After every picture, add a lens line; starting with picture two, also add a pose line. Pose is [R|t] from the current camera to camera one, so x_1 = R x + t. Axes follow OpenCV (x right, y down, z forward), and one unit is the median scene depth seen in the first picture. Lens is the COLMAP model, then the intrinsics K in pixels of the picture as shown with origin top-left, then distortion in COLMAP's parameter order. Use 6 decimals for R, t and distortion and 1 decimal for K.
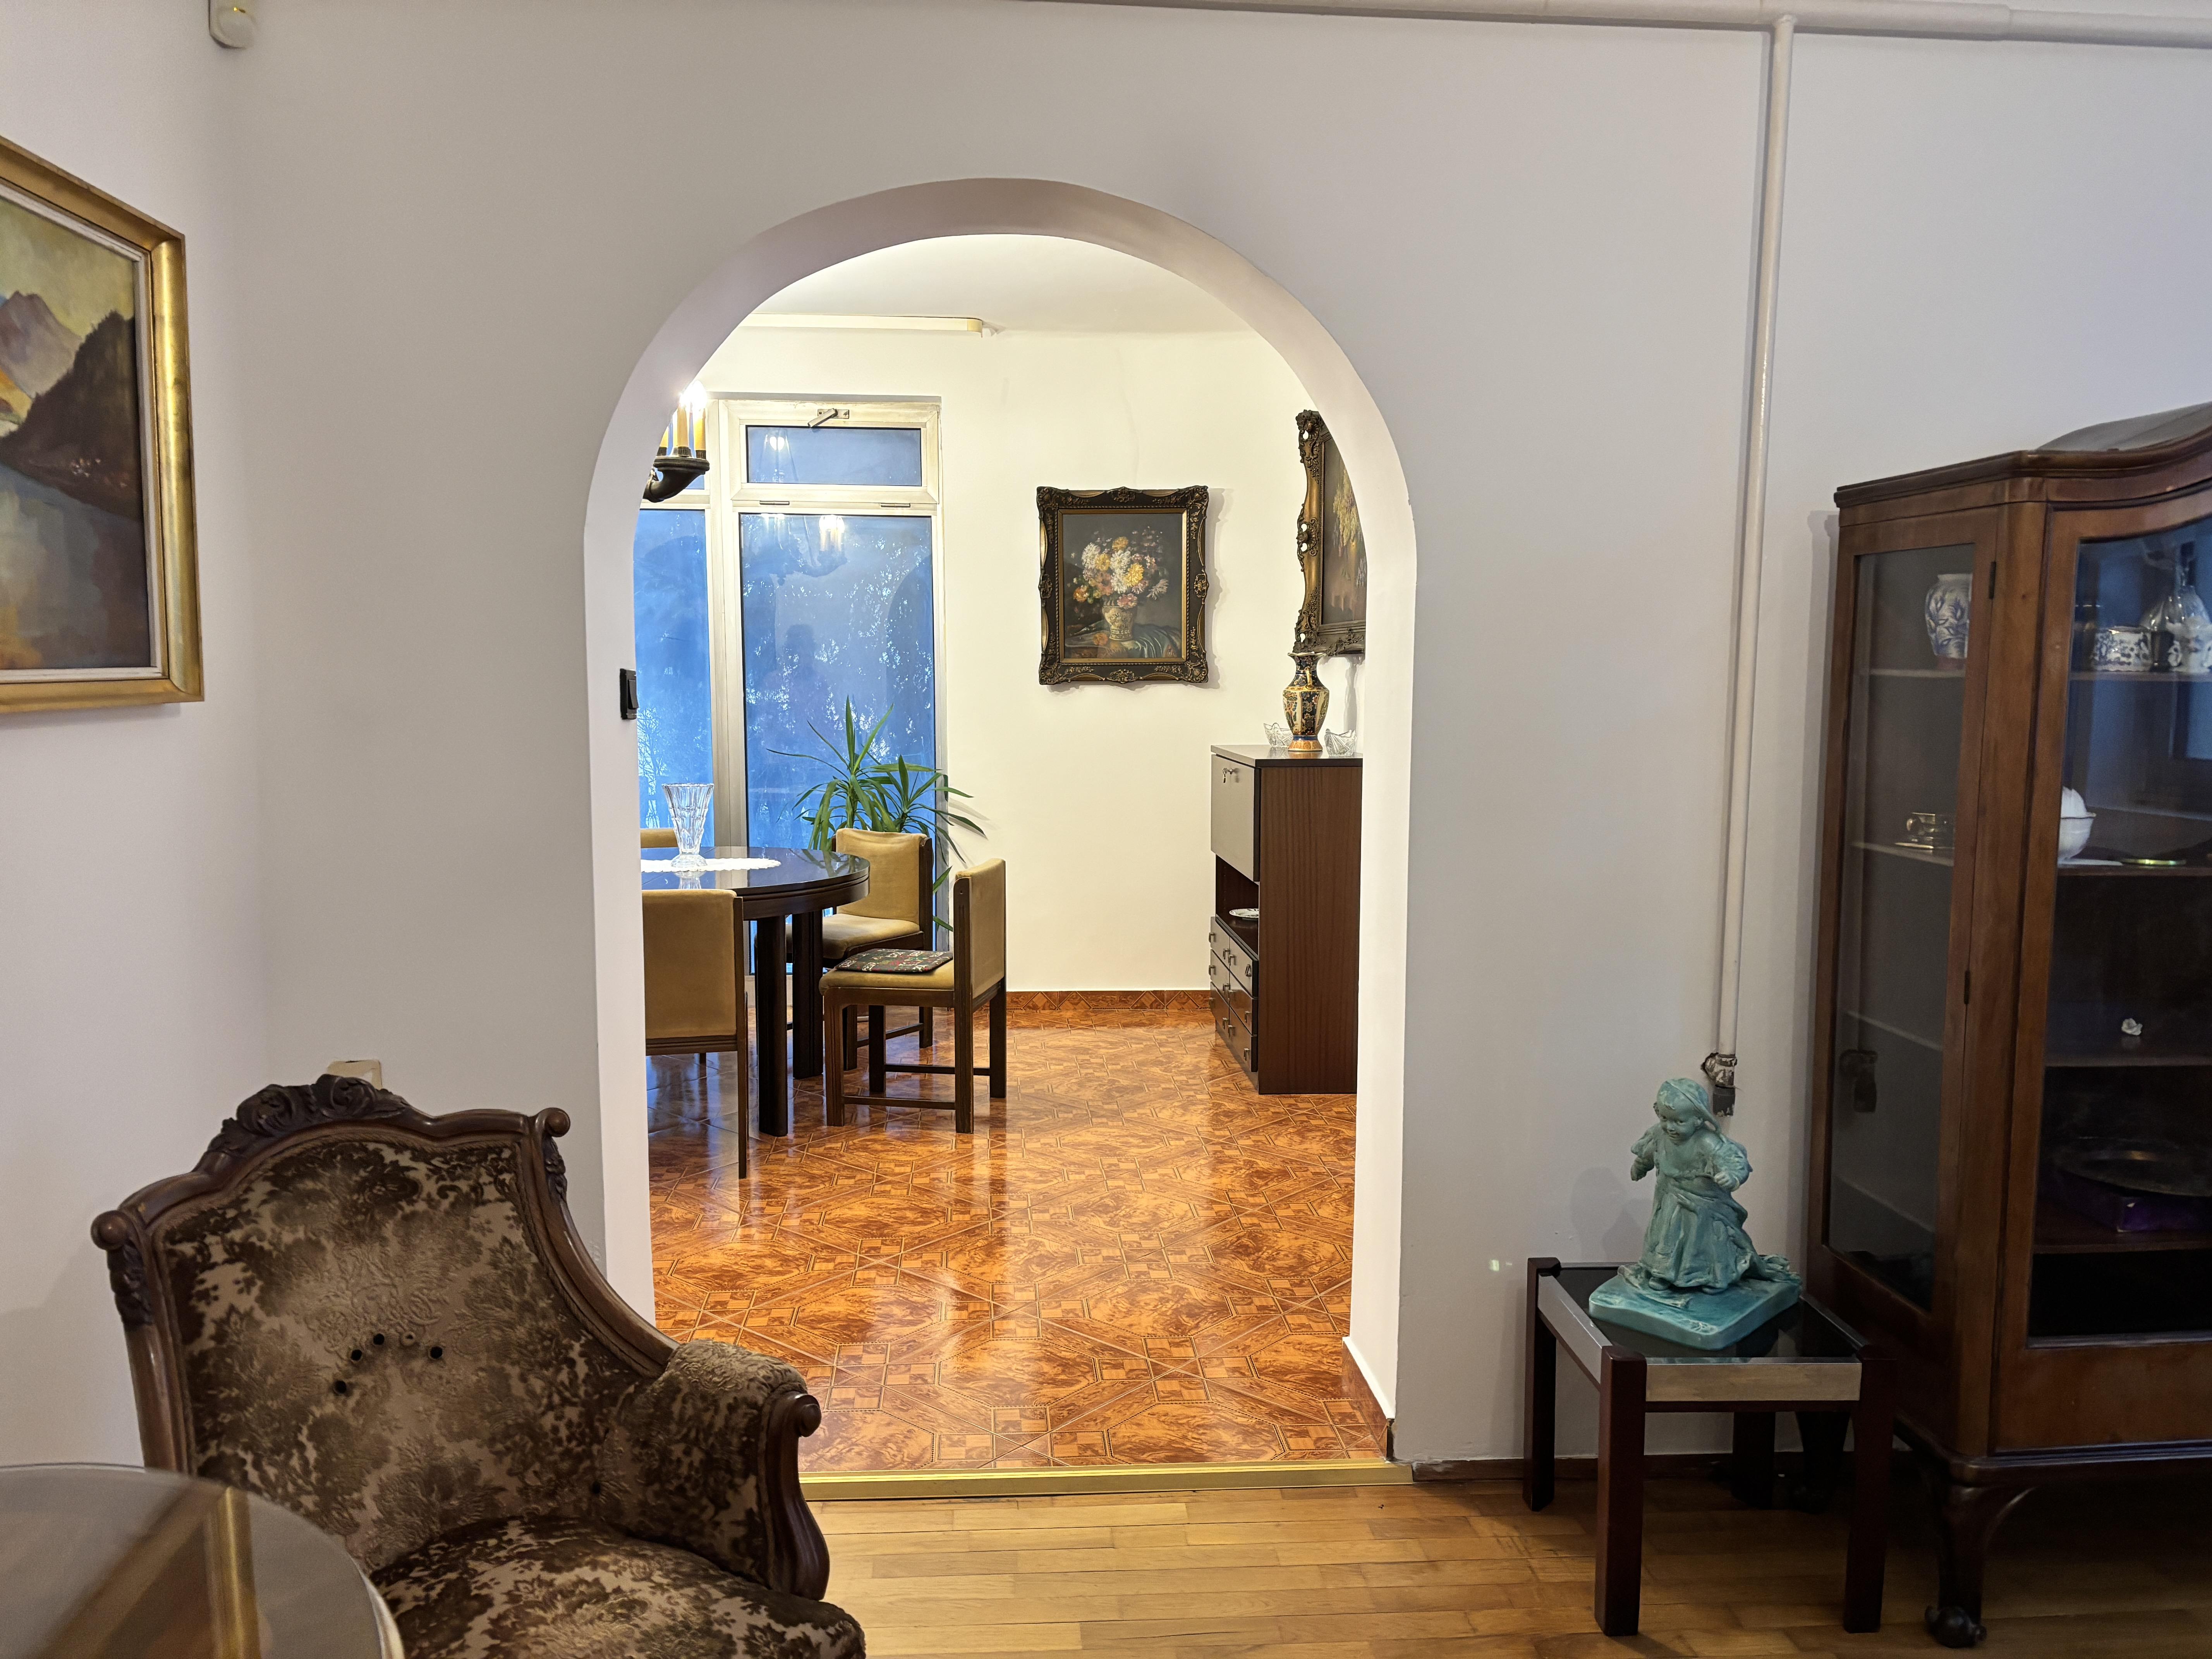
lens RADIAL K [[1669.6, 0, 1114.6], [0, 1669.6, 835.8], [0, 0, 1]] dist [0.040674, -0.049881]
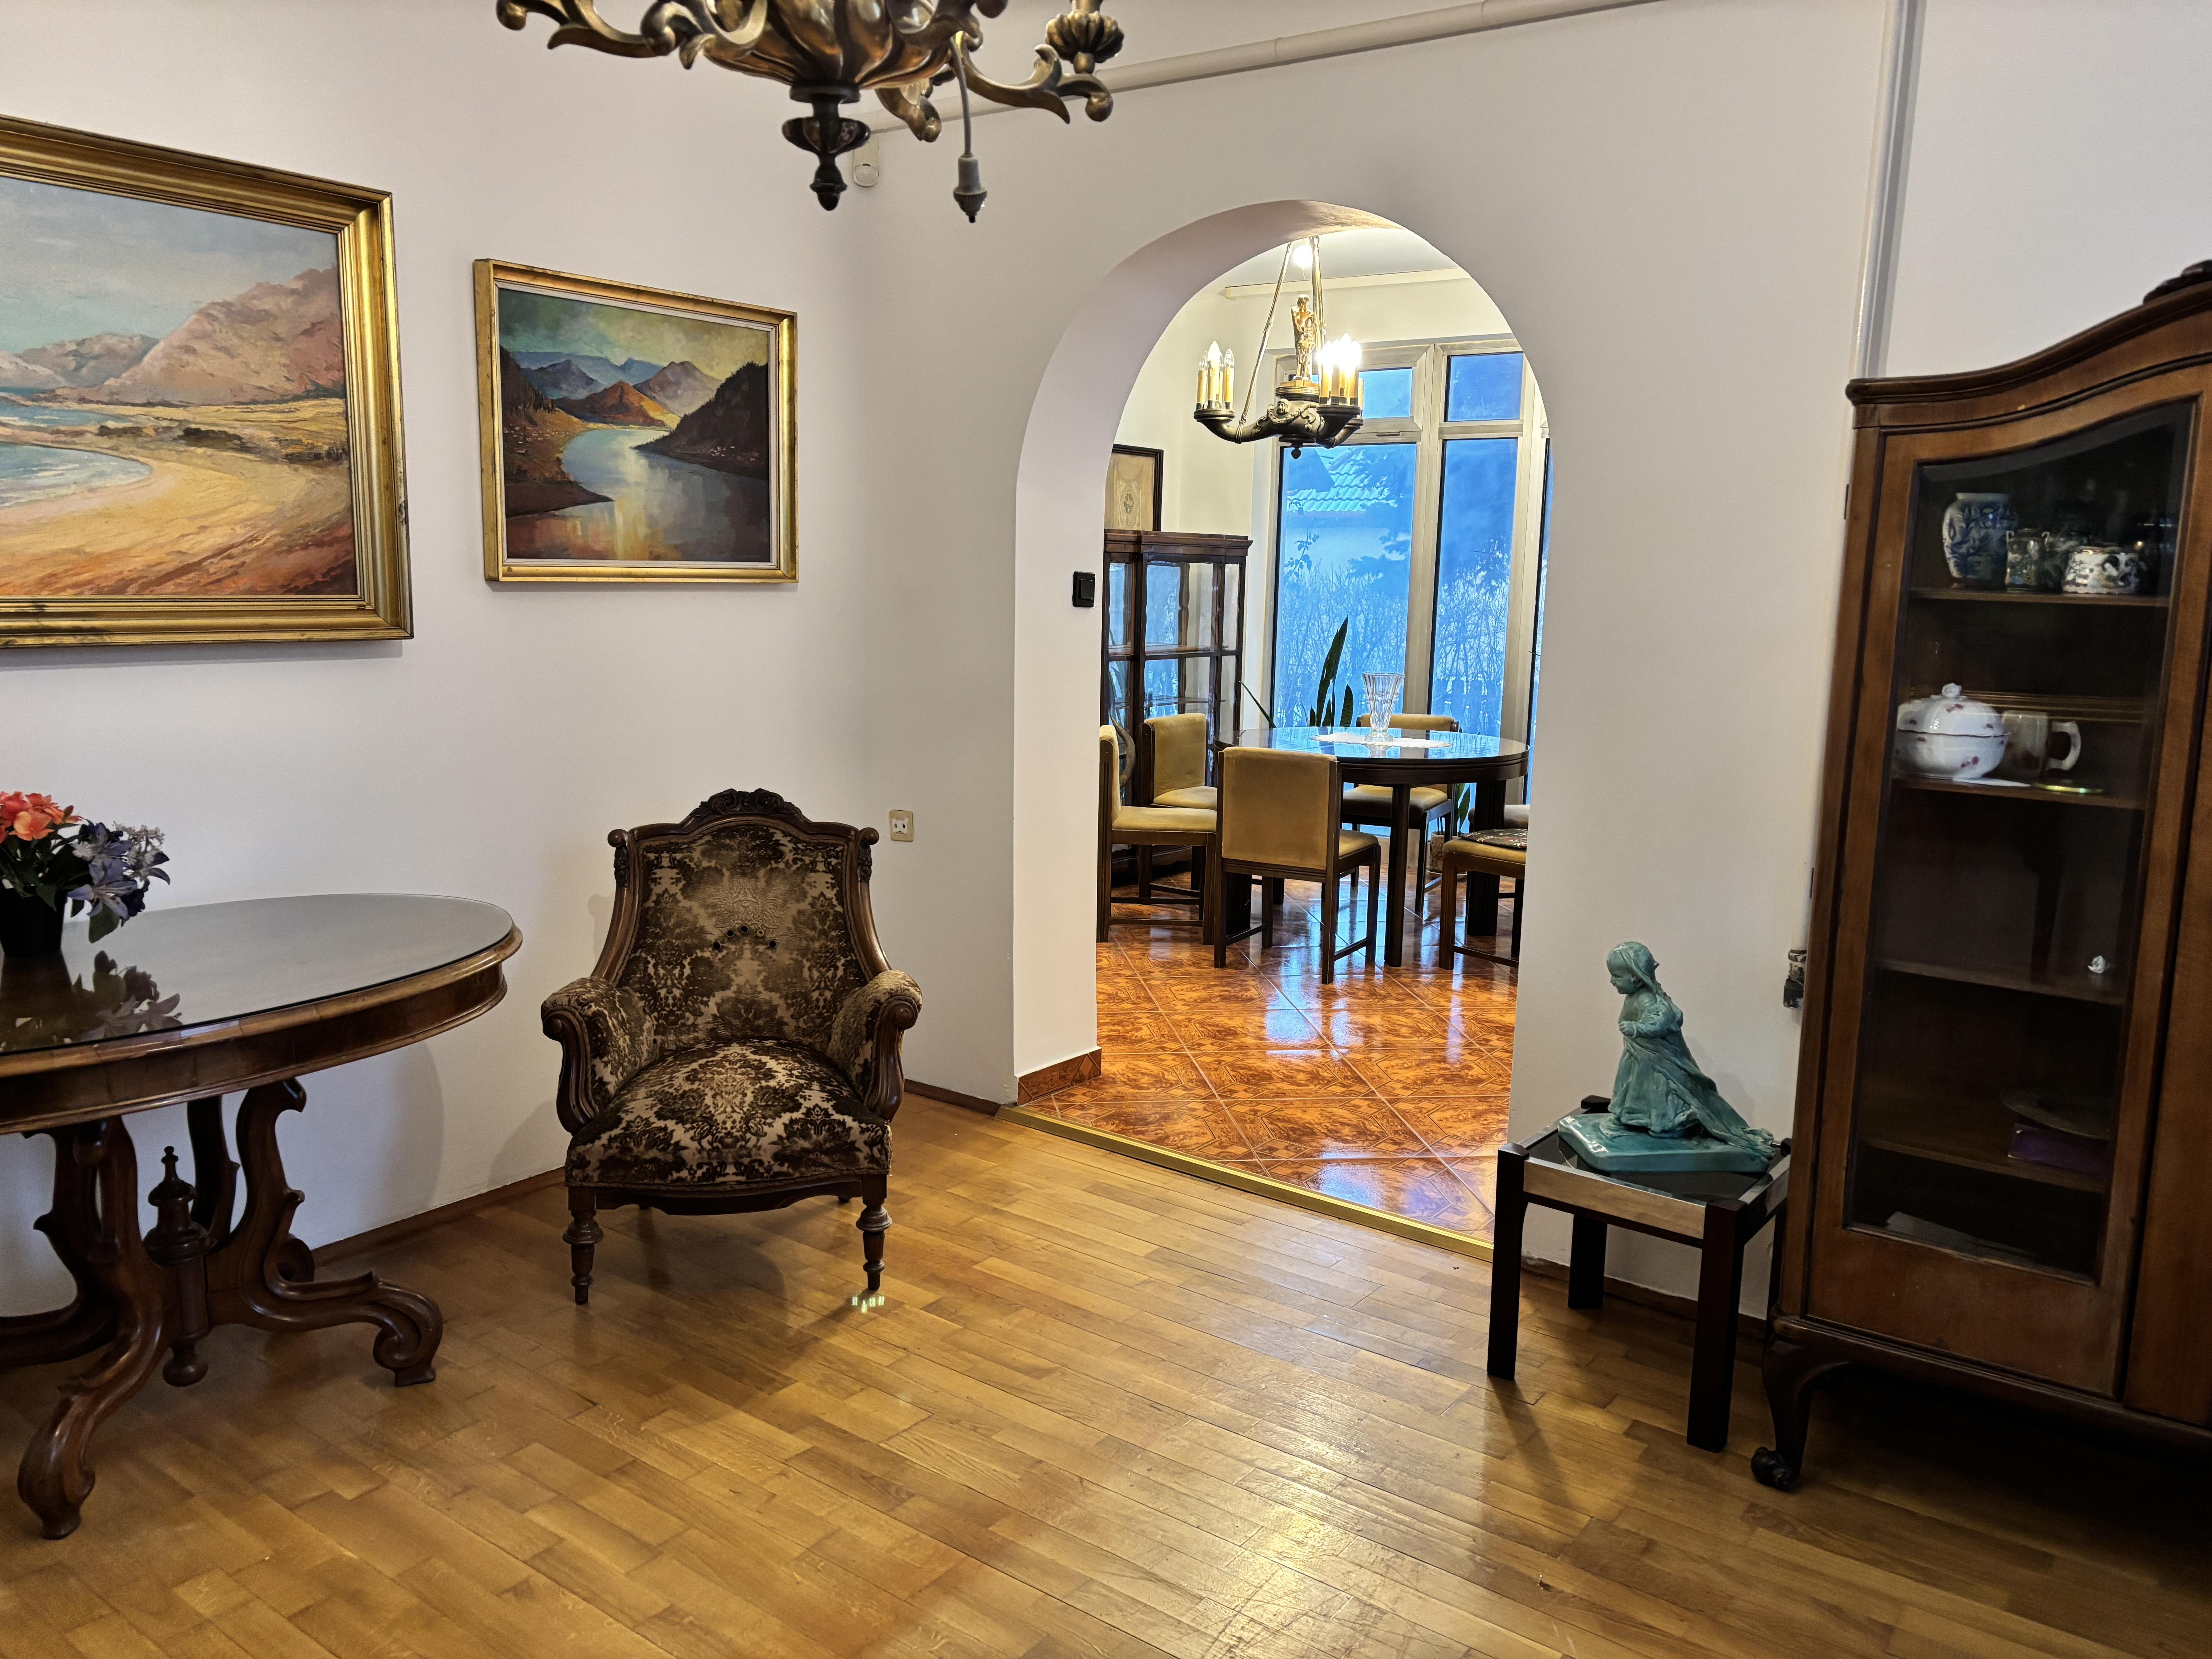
lens RADIAL K [[1669.6, 0, 1114.6], [0, 1669.6, 835.8], [0, 0, 1]] dist [0.040674, -0.049881]
pose [[0.755272, 0.118526, -0.644604, 1.000775], [-0.086500, 0.992935, 0.081226, 0.013412], [0.649678, -0.005589, 0.760189, -0.125346]]
